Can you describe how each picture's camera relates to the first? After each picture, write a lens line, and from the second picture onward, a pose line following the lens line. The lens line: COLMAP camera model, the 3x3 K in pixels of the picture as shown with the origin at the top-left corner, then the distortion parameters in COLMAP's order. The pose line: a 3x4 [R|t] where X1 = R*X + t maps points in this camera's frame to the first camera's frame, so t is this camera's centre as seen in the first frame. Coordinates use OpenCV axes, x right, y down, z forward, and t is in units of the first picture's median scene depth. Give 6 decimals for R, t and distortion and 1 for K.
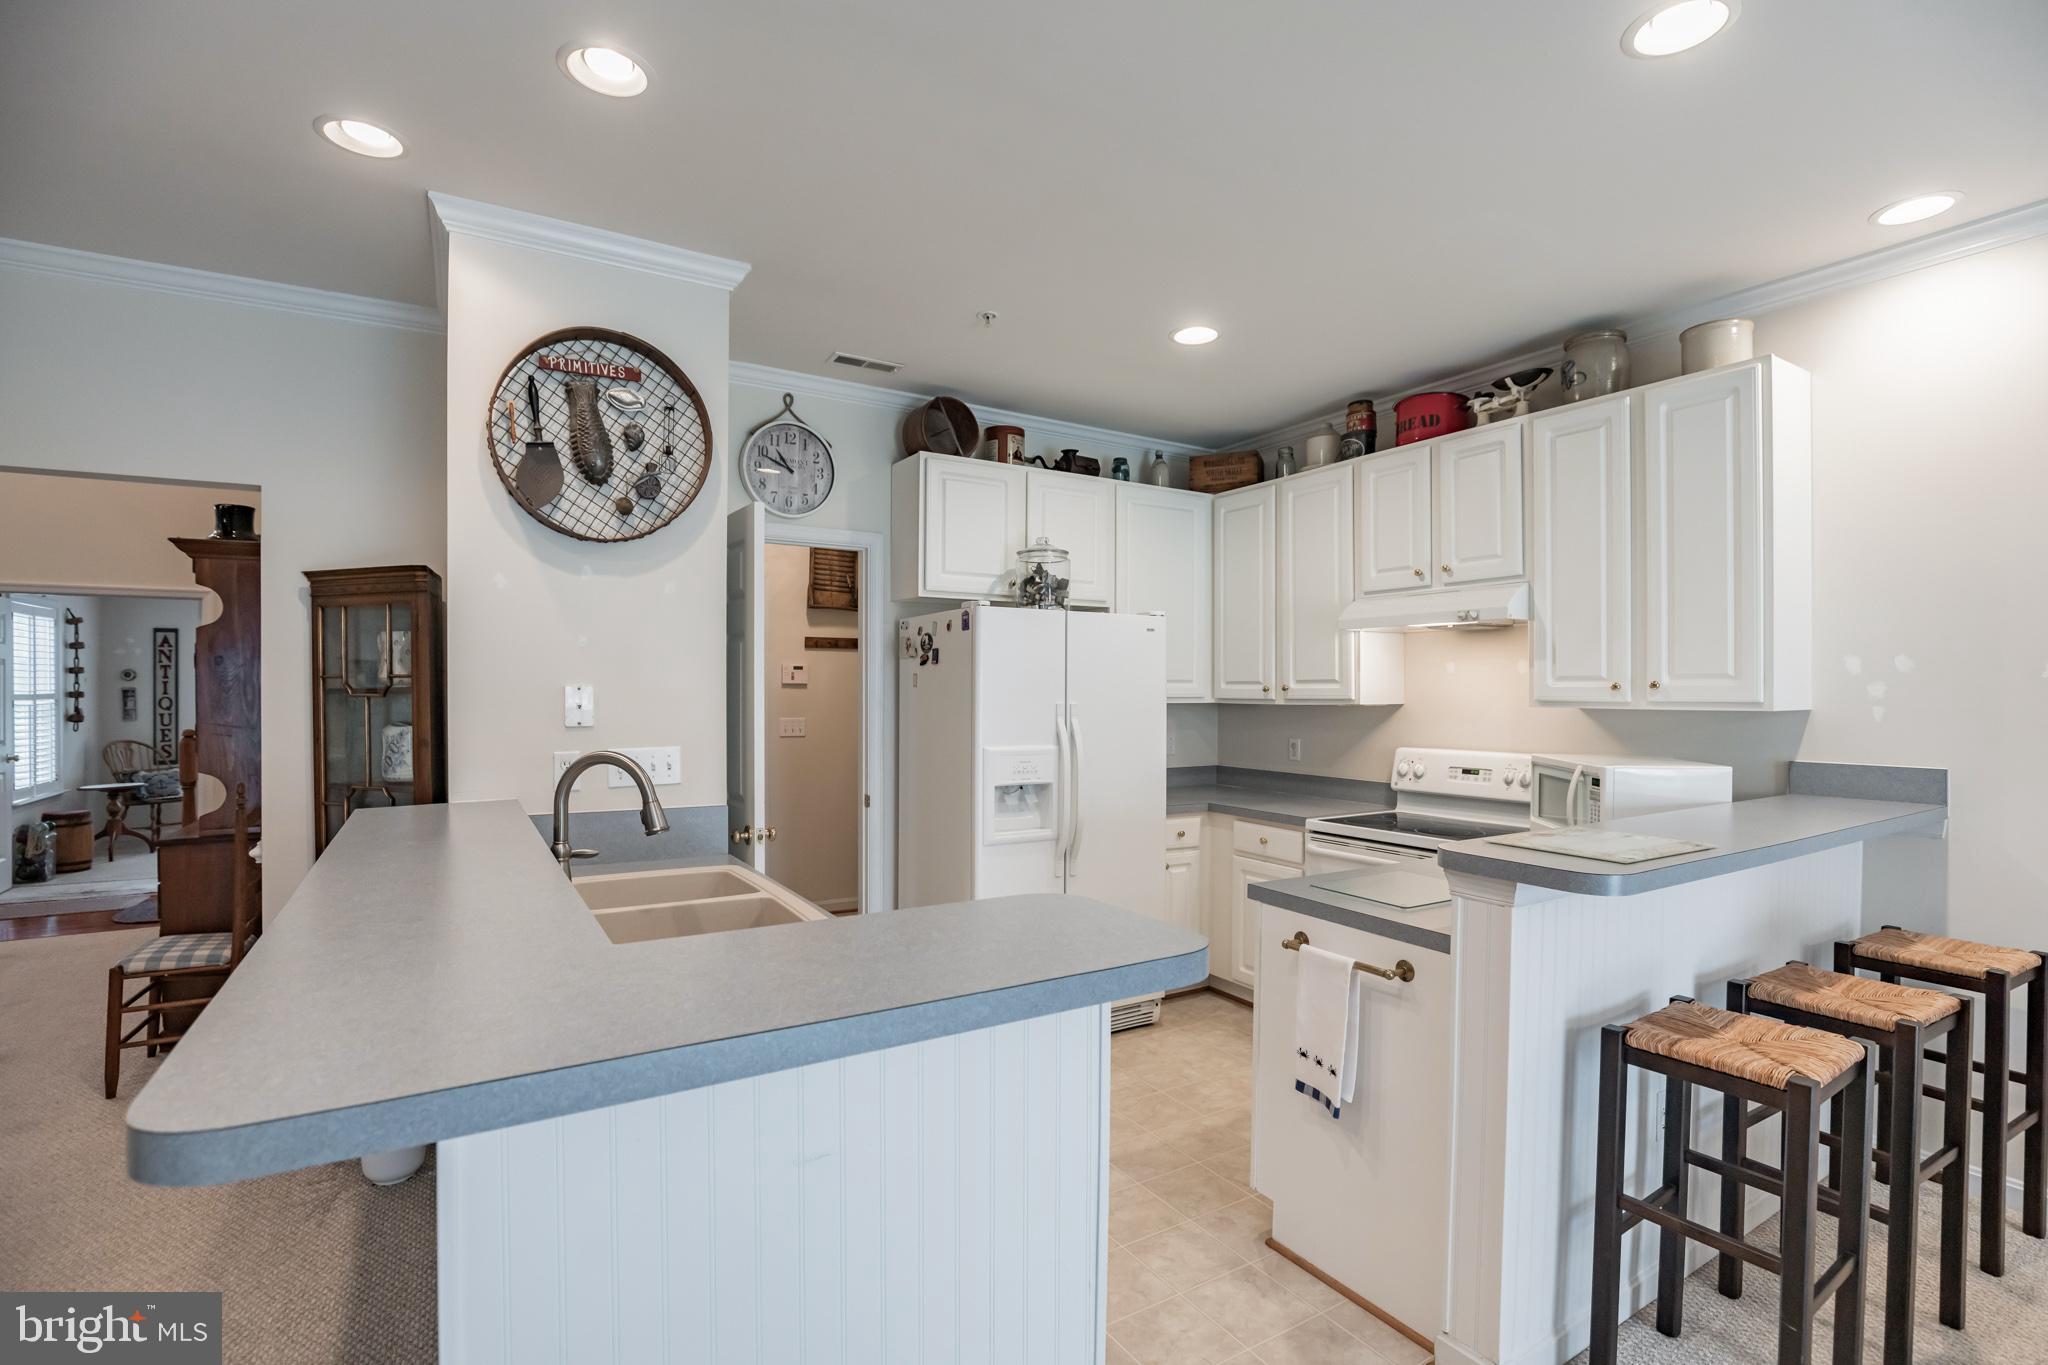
lens RADIAL K [[960.6, 0, 1029.5], [0, 960.6, 694.1], [0, 0, 1]] dist [-0.025152, 0.000392]
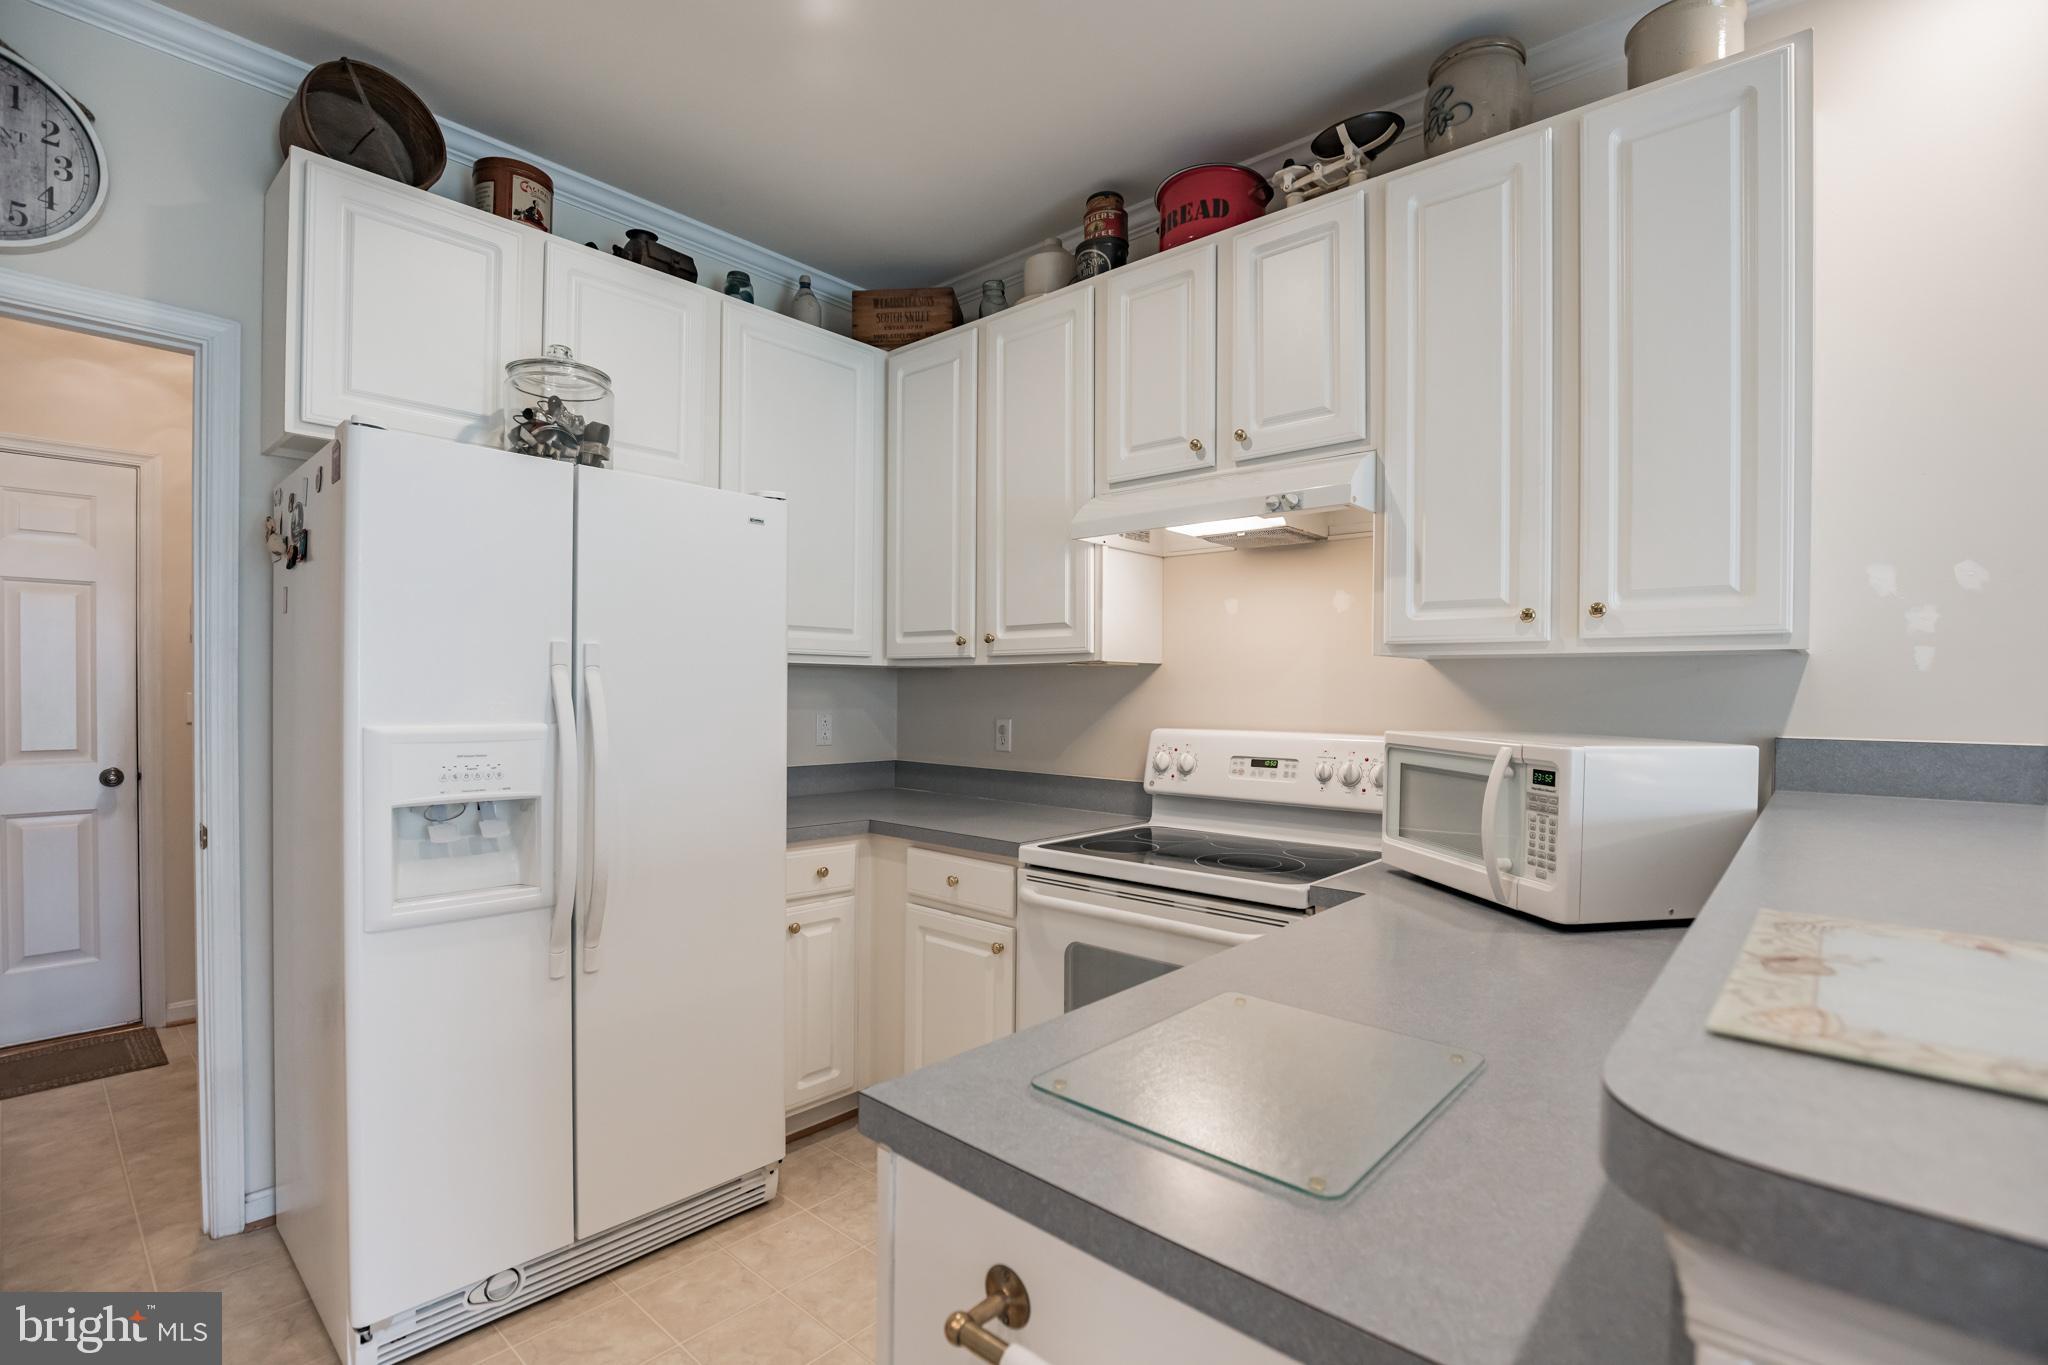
lens RADIAL K [[960.6, 0, 1029.5], [0, 960.6, 694.1], [0, 0, 1]] dist [-0.025152, 0.000392]
pose [[0.957742, 0.005069, 0.287584, 0.119558], [-0.005875, 0.999981, 0.001942, 0.033551], [-0.287569, -0.003549, 0.957753, 0.417144]]
